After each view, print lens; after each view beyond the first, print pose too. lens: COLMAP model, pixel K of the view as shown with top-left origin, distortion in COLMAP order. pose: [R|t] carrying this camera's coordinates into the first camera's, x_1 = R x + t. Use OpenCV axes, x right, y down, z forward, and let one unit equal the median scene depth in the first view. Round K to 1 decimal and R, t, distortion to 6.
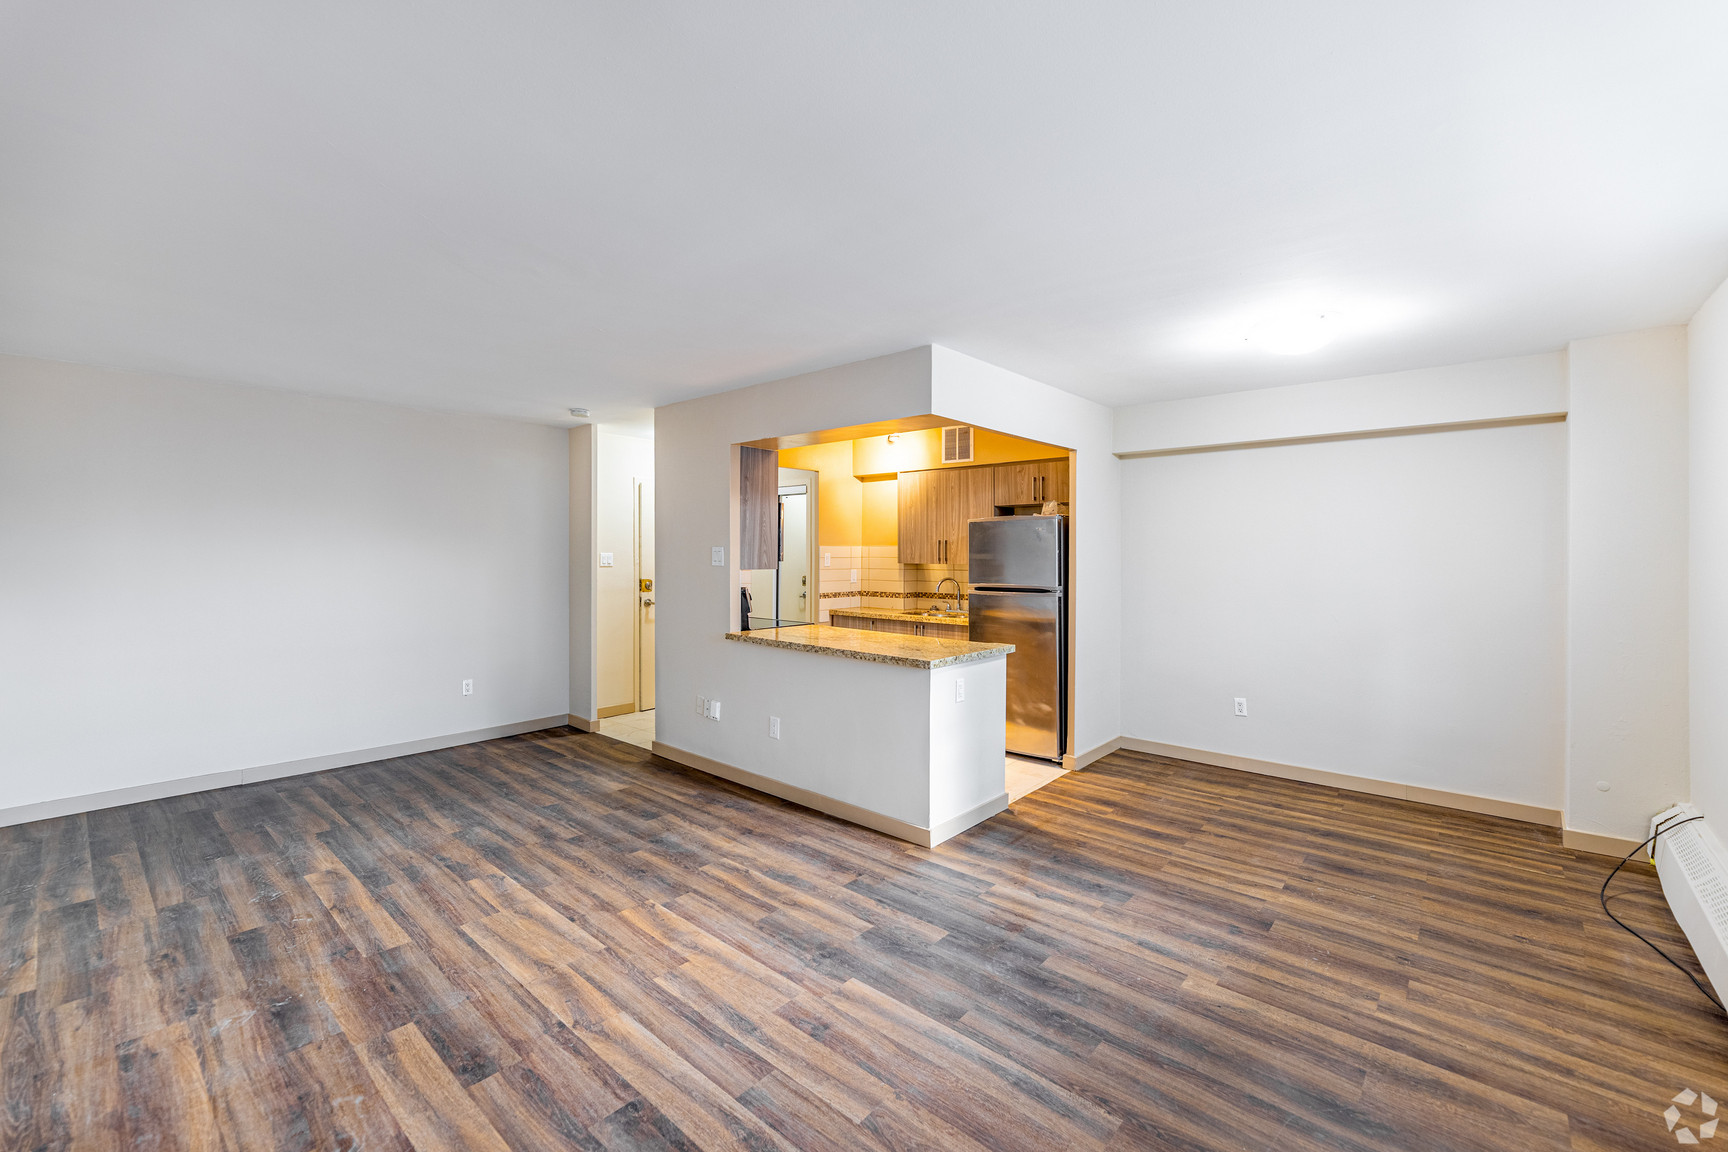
lens RADIAL K [[708.6, 0, 856.5], [0, 708.6, 553.7], [0, 0, 1]] dist [-0.002134, 0.000136]
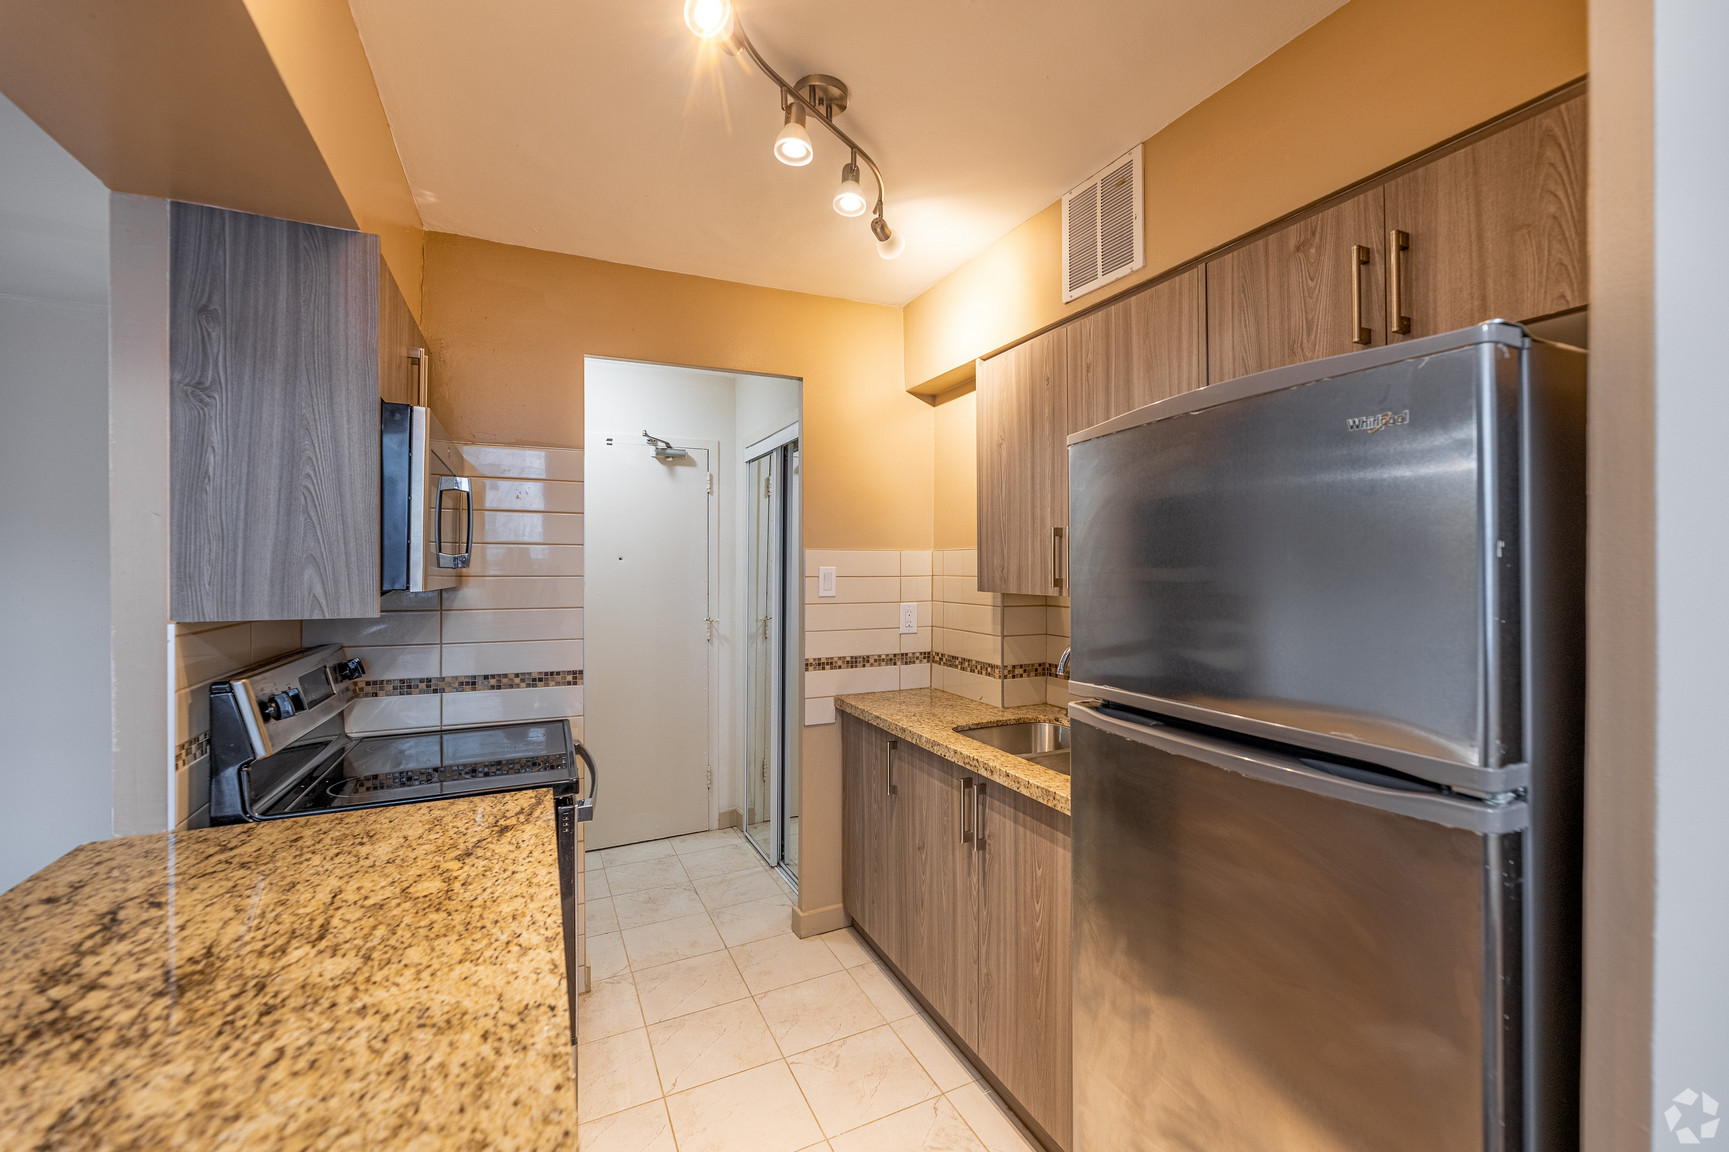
lens RADIAL K [[724.4, 0, 906.8], [0, 724.4, 565.2], [0, 0, 1]] dist [0.002251, 0.000043]
pose [[0.931082, -0.004242, -0.364787, 0.303402], [0.002852, 0.999986, -0.004349, 0.001223], [0.364800, 0.003009, 0.931081, 1.101638]]
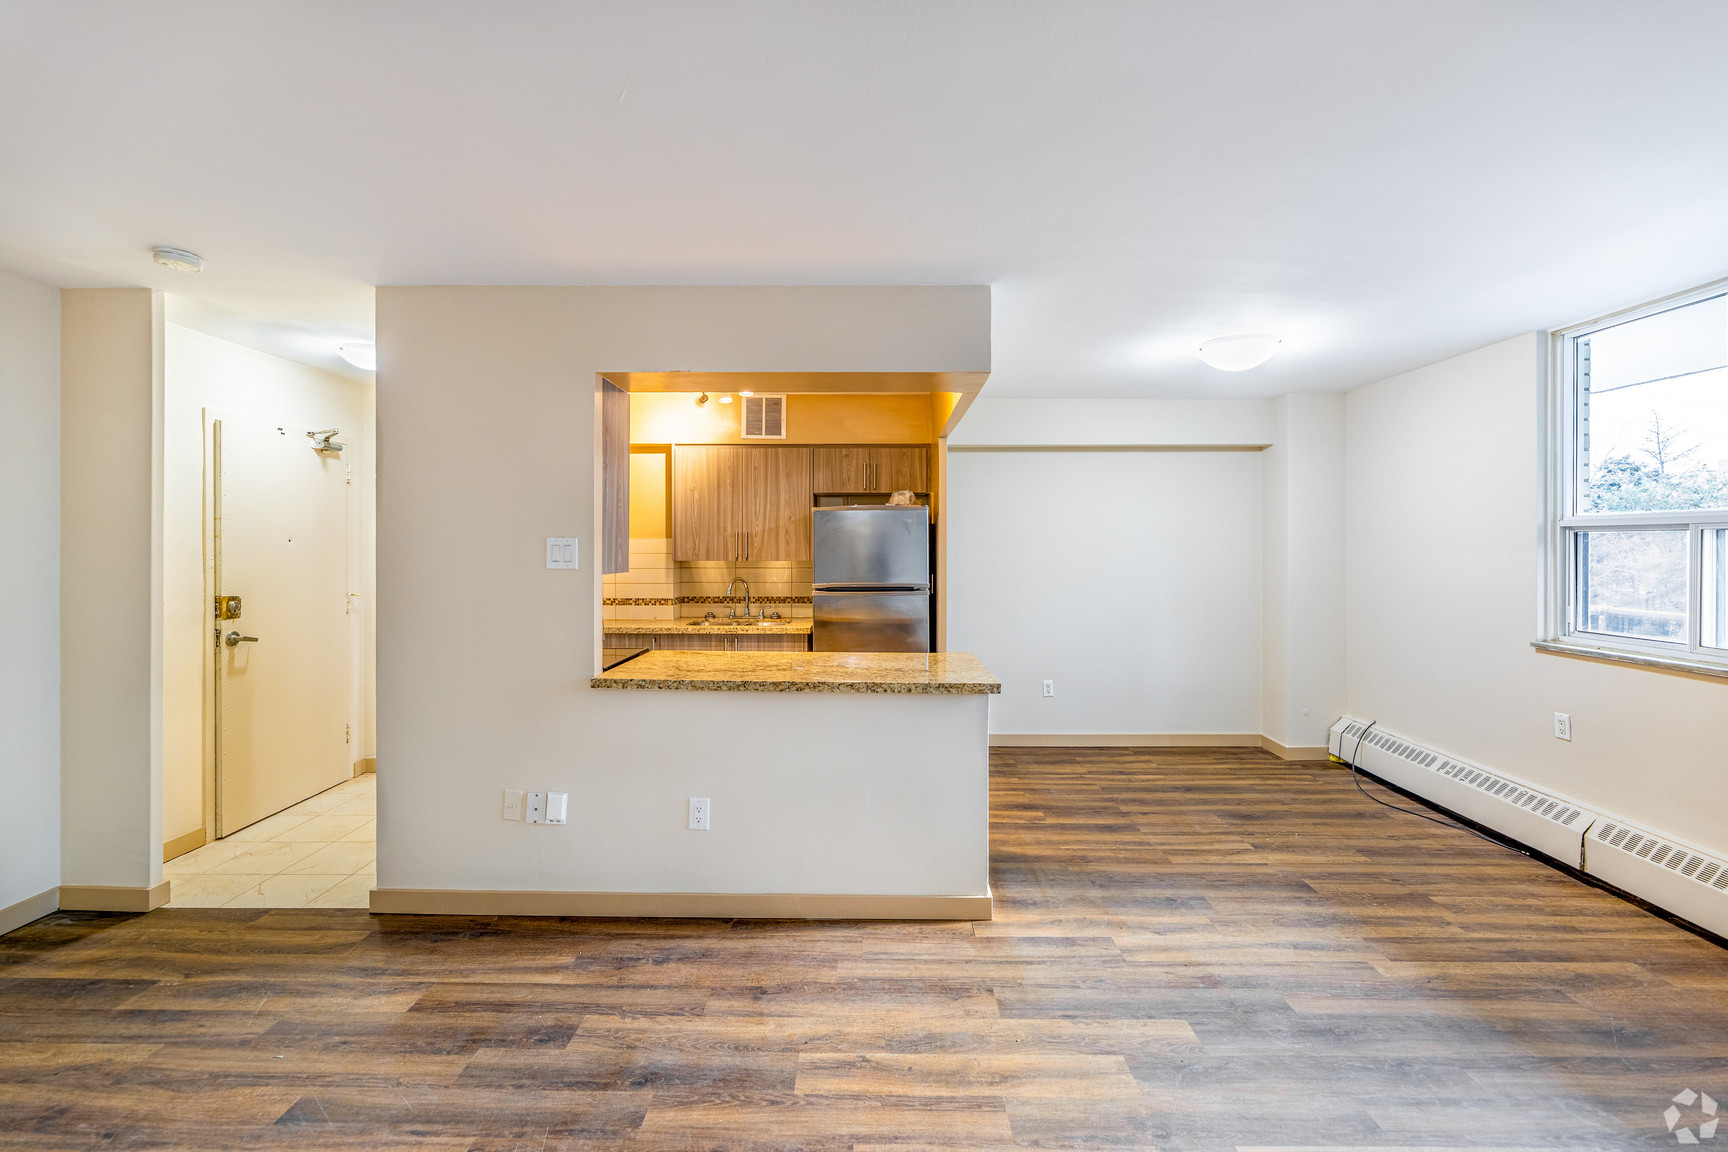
lens RADIAL K [[708.6, 0, 858.9], [0, 708.6, 544.1], [0, 0, 1]] dist [-0.002134, 0.000136]
pose [[0.759473, 0.001004, 0.650538, -0.527021], [0.002647, 0.999986, -0.004633, -0.001236], [-0.650534, 0.005241, 0.759459, 0.494357]]
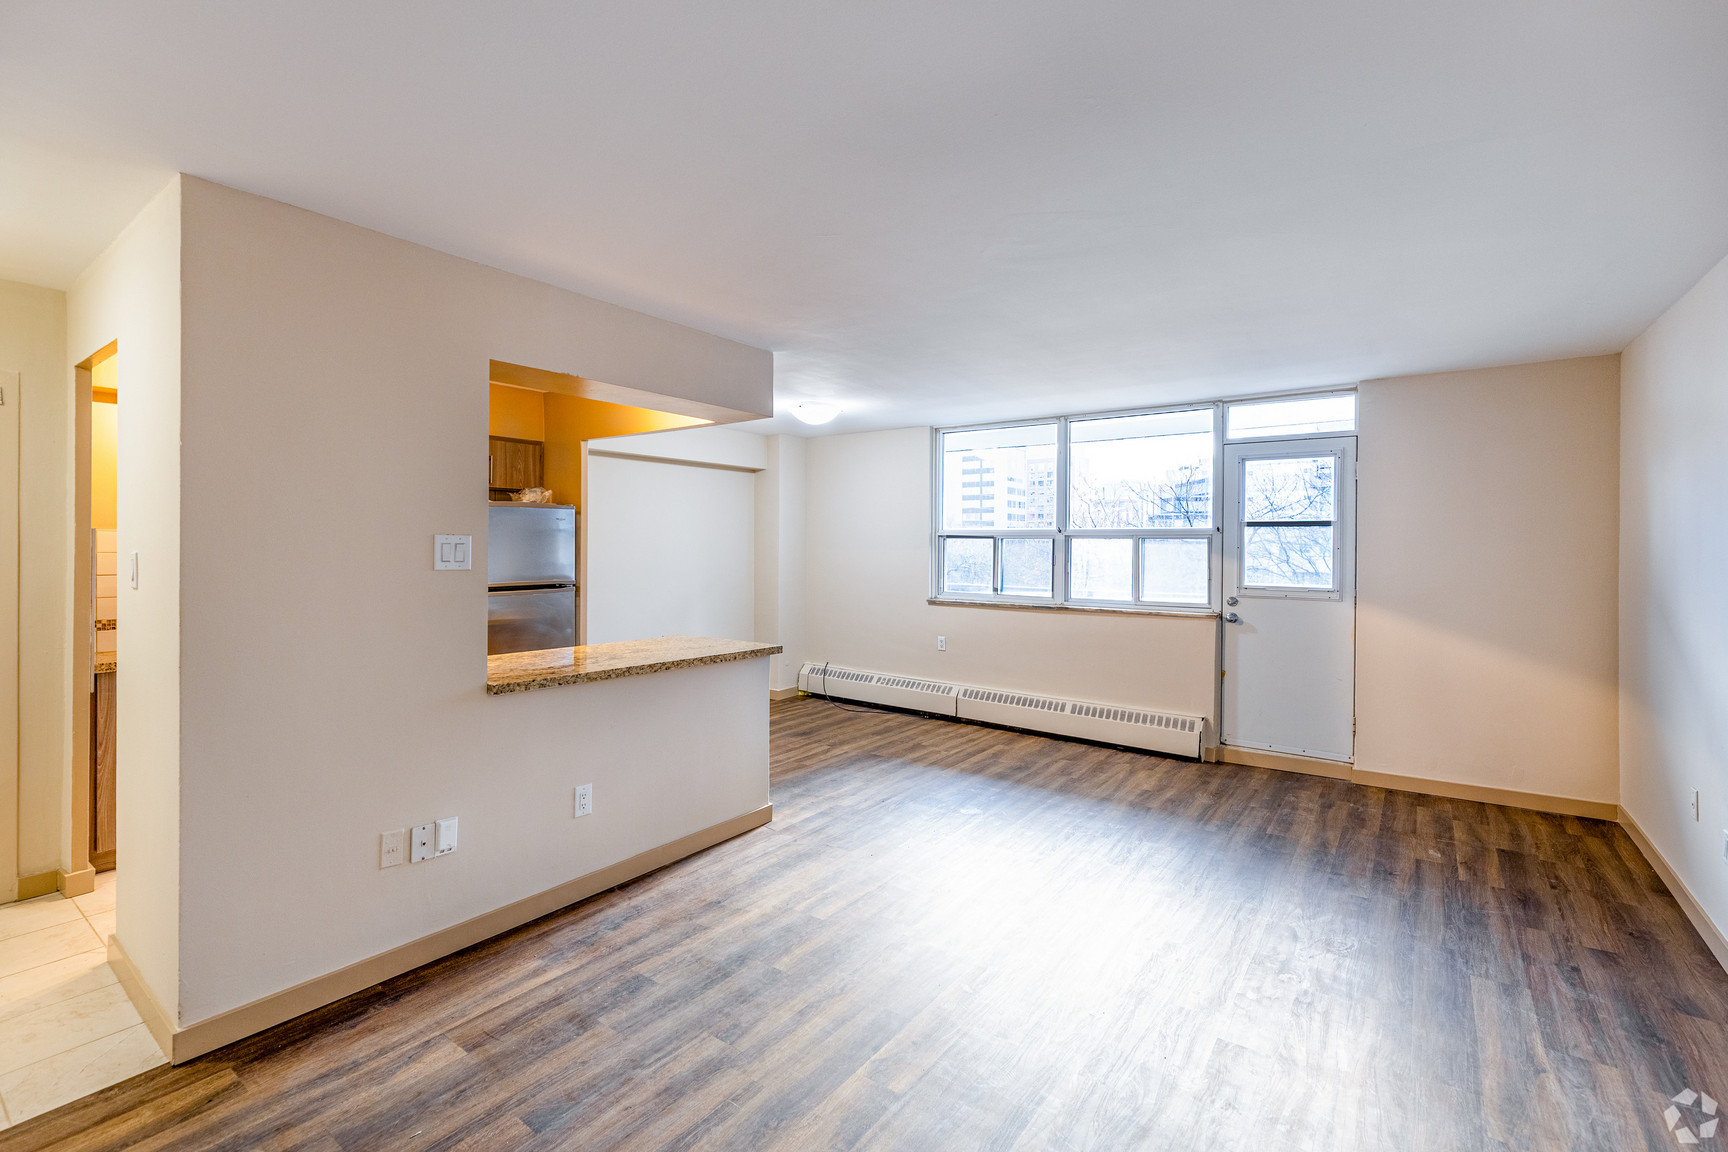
lens RADIAL K [[773.2, 0, 839.3], [0, 773.2, 549.8], [0, 0, 1]] dist [0.000928, -0.000131]
pose [[-0.071831, -0.008275, 0.997383, -1.077996], [-0.003363, 0.999962, 0.008054, -0.005569], [-0.997411, -0.002775, -0.071856, 0.988187]]
